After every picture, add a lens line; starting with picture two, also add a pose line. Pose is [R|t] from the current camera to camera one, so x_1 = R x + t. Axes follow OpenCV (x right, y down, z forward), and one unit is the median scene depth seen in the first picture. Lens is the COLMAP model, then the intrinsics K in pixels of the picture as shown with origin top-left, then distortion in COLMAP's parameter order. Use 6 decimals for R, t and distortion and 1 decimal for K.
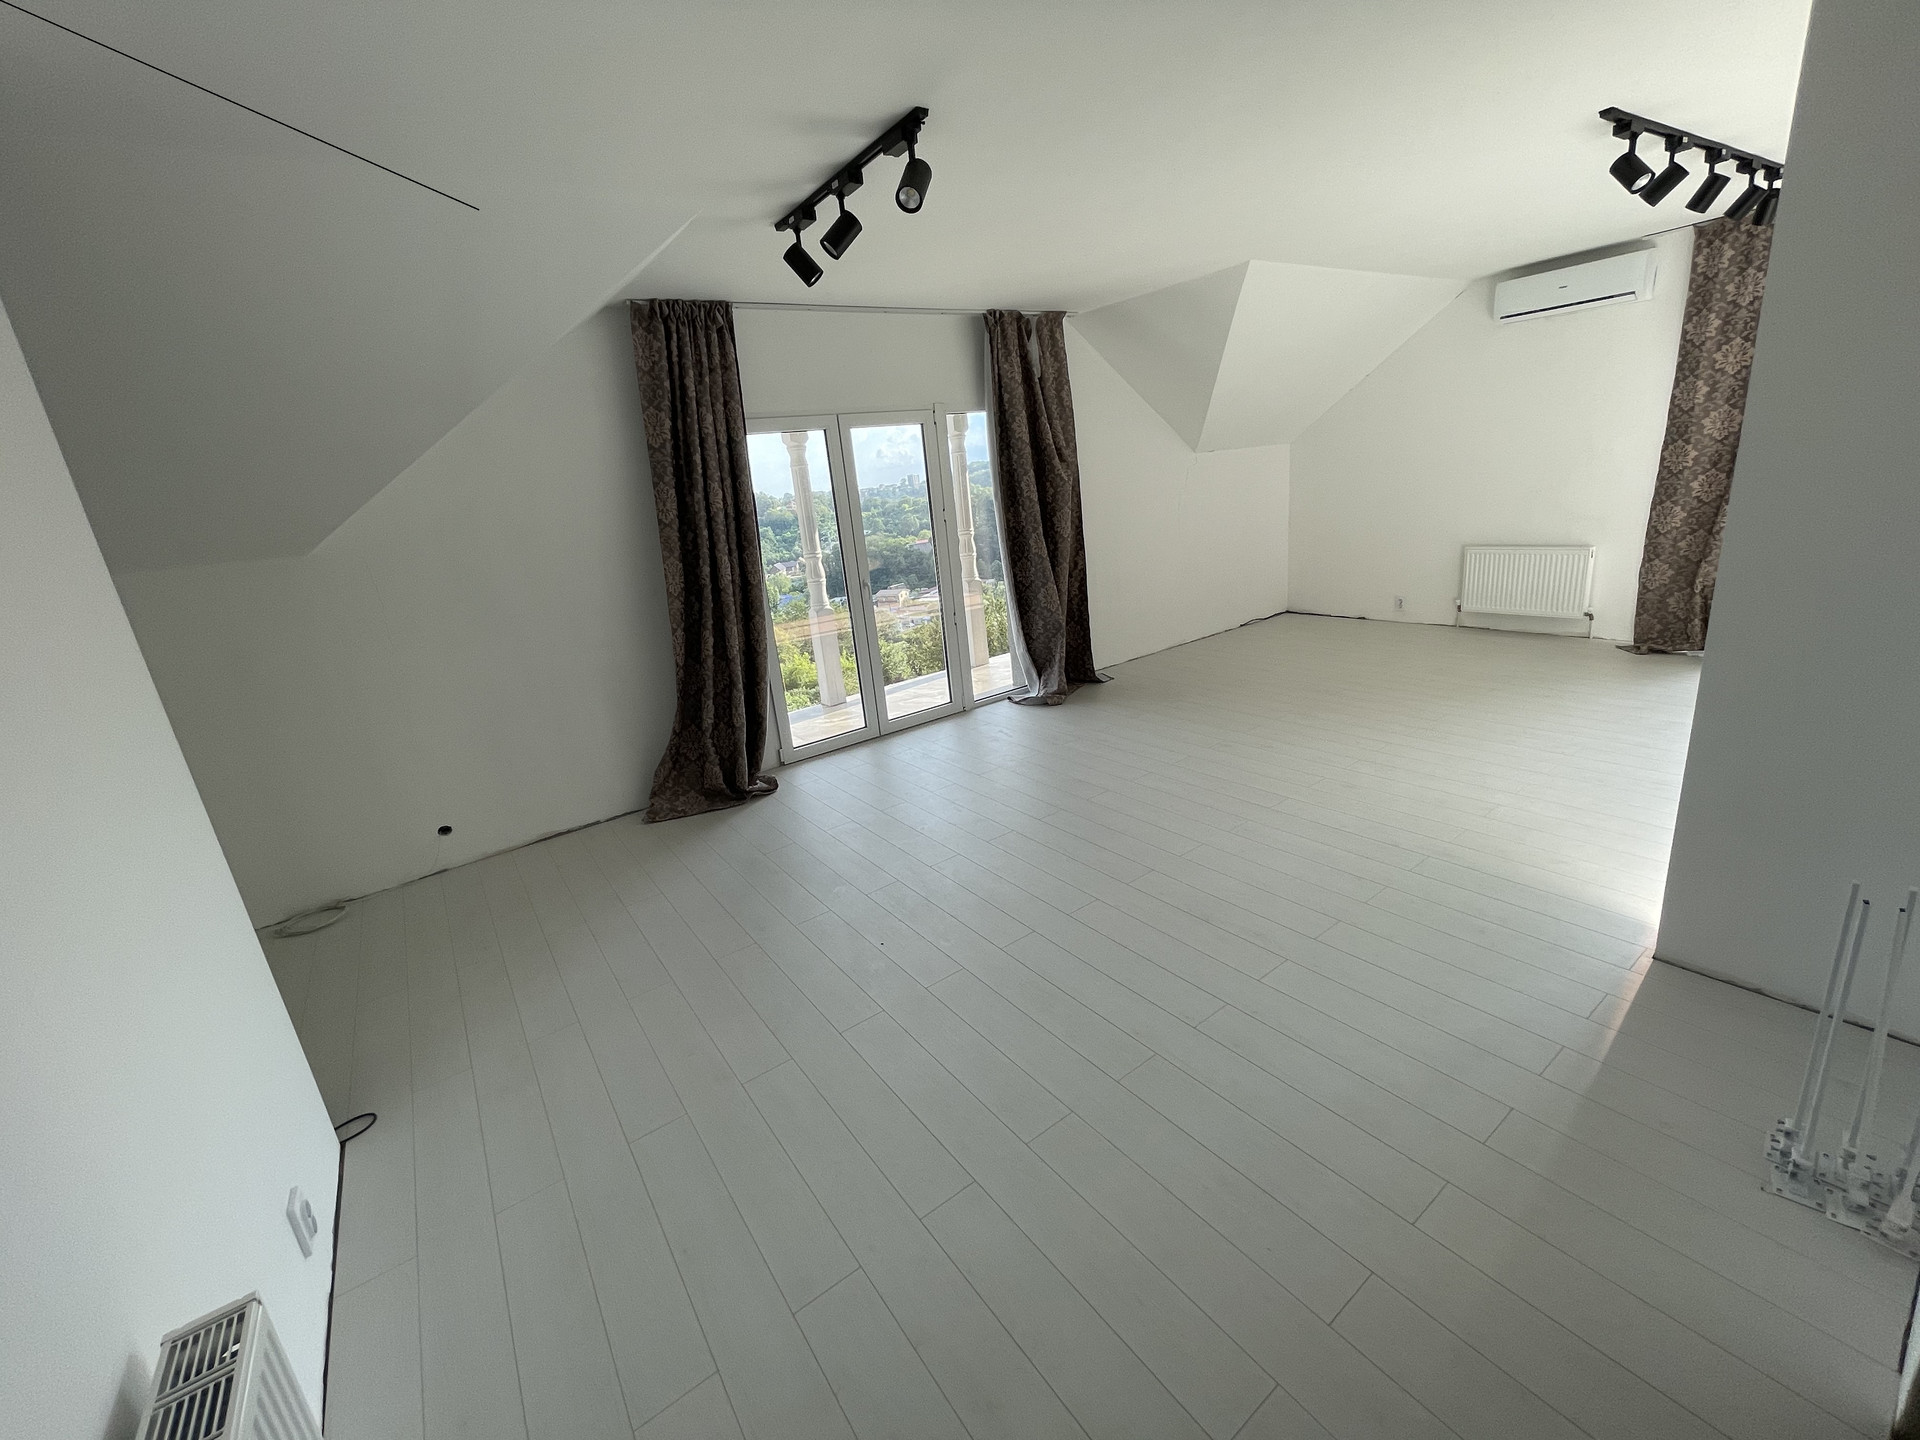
lens RADIAL K [[777.5, 0, 963.9], [0, 777.5, 706.1], [0, 0, 1]] dist [0.001382, 0.001180]
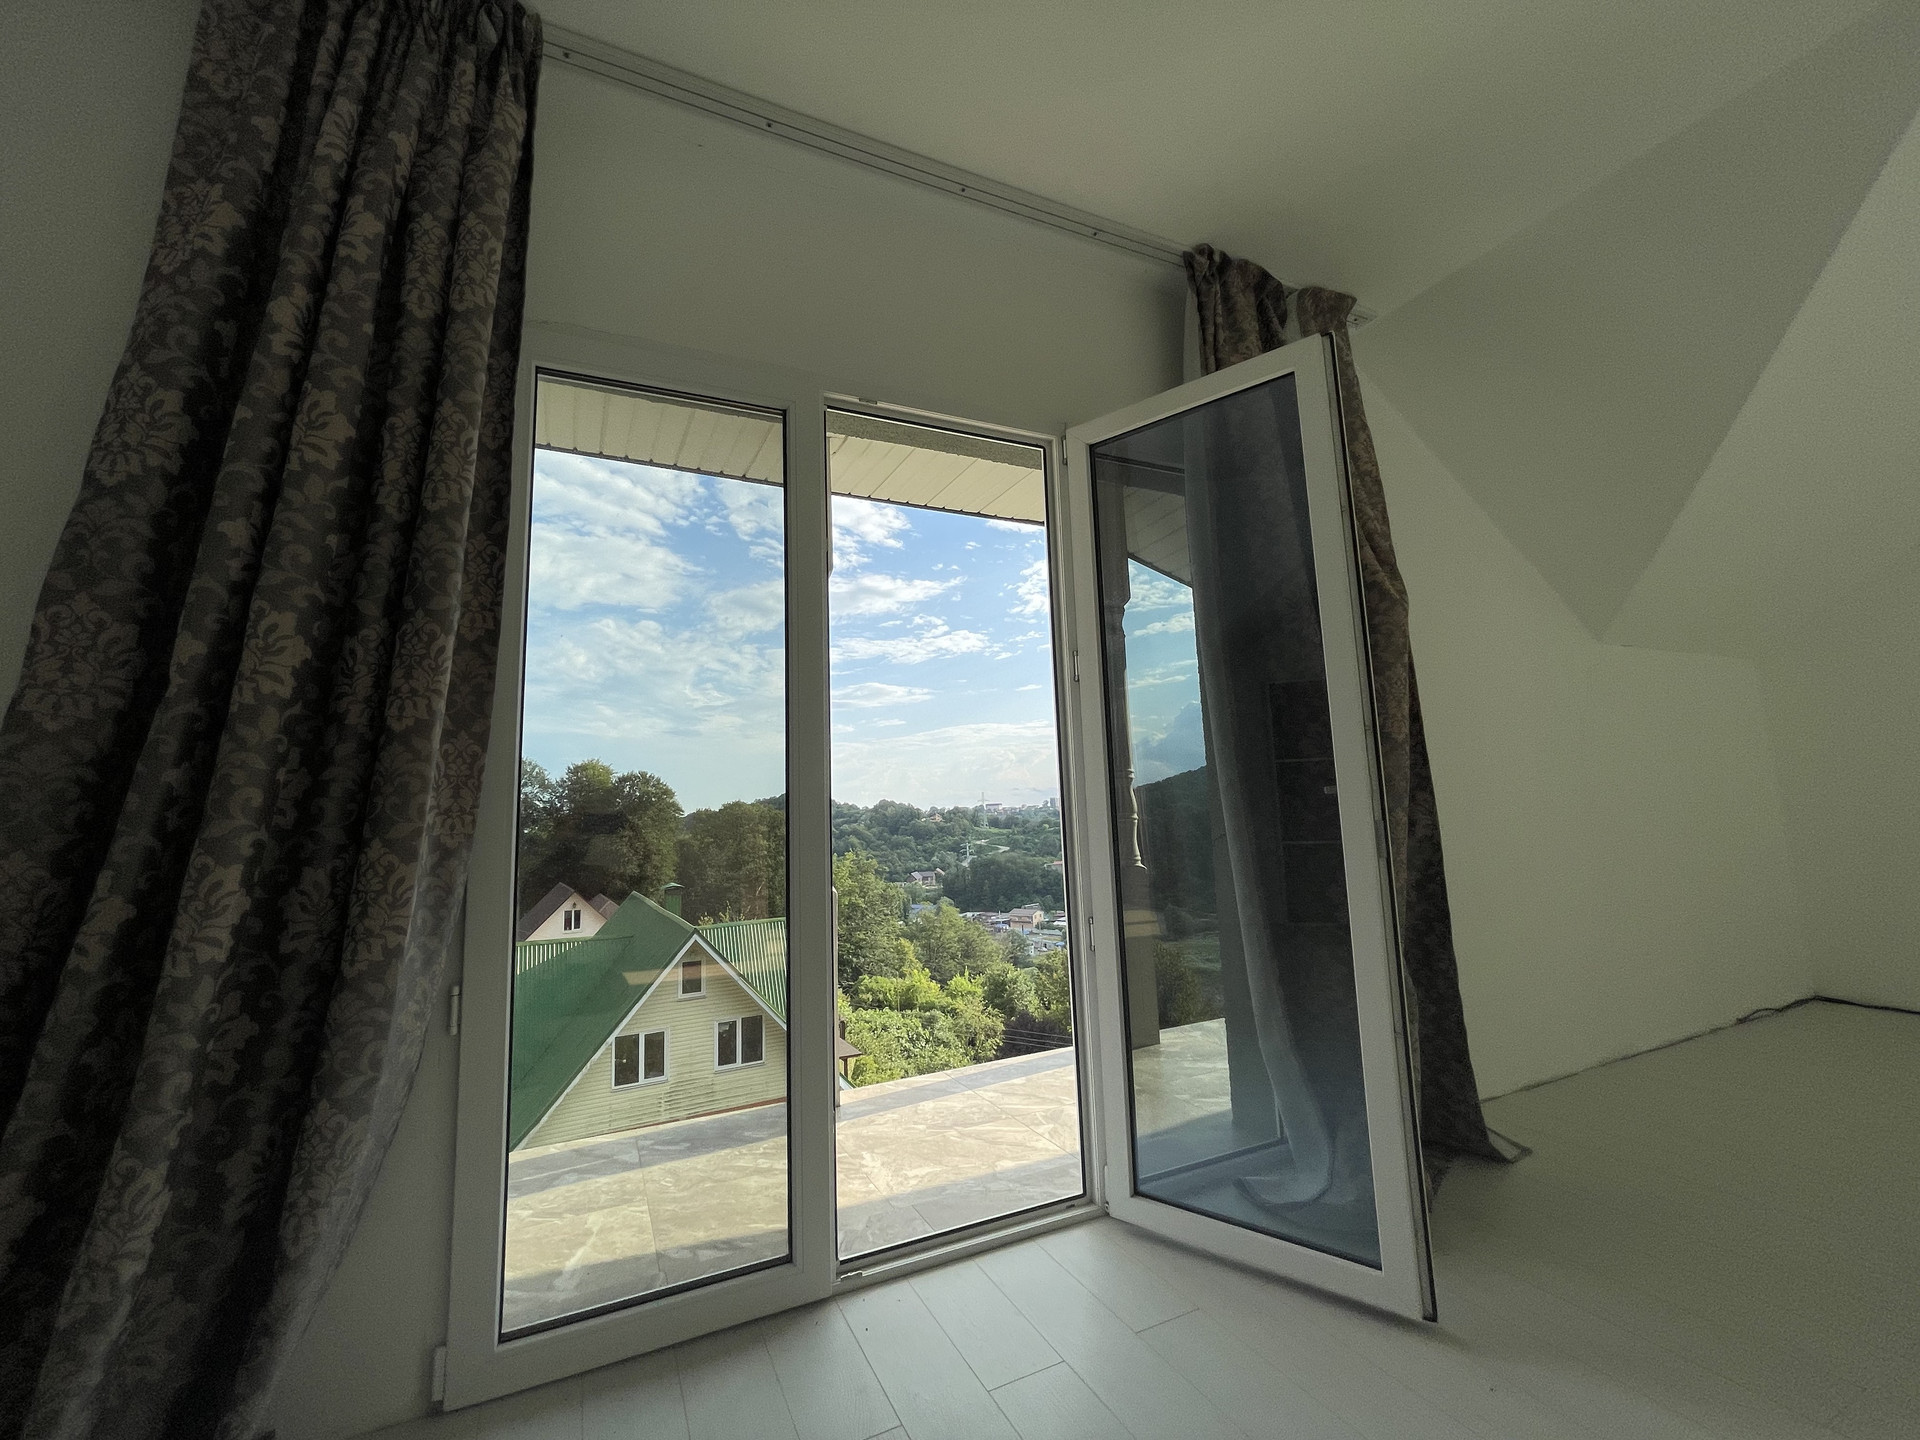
lens RADIAL K [[777.5, 0, 950.2], [0, 777.5, 699.3], [0, 0, 1]] dist [0.001382, 0.001180]
pose [[0.978740, 0.036958, -0.201748, -0.008341], [-0.114847, 0.913722, -0.389773, -0.066199], [0.169937, 0.404656, 0.898540, 0.650572]]
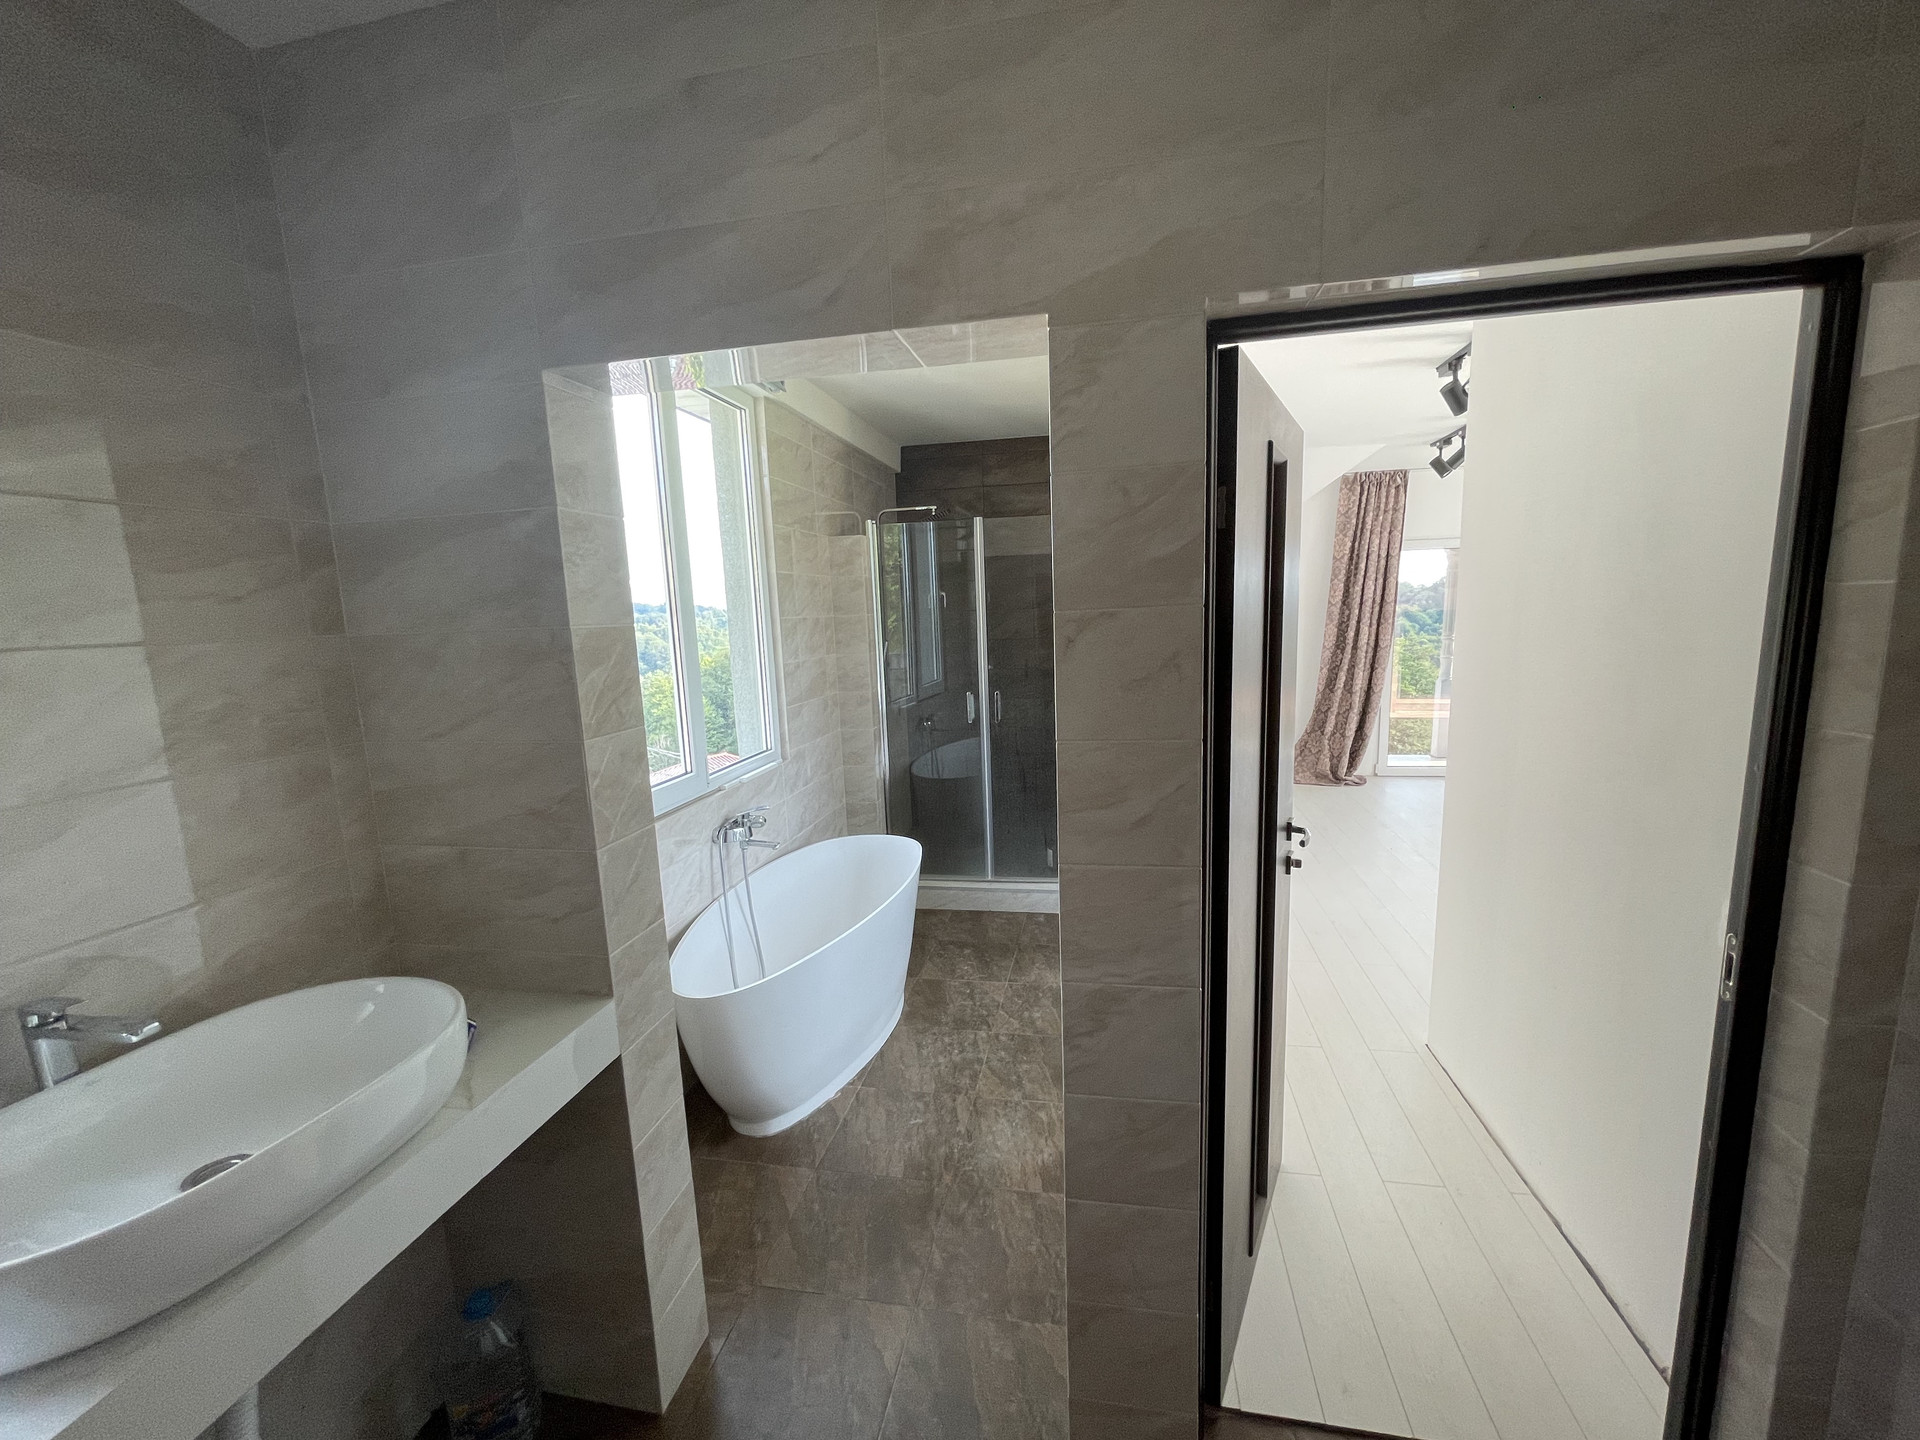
lens RADIAL K [[777.5, 0, 970.7], [0, 777.5, 726.2], [0, 0, 1]] dist [0.001382, 0.001180]
pose [[0.680752, 0.184546, -0.708886, 0.240221], [-0.236057, 0.971386, 0.026194, 0.118865], [0.693436, 0.149506, 0.704836, -0.503261]]
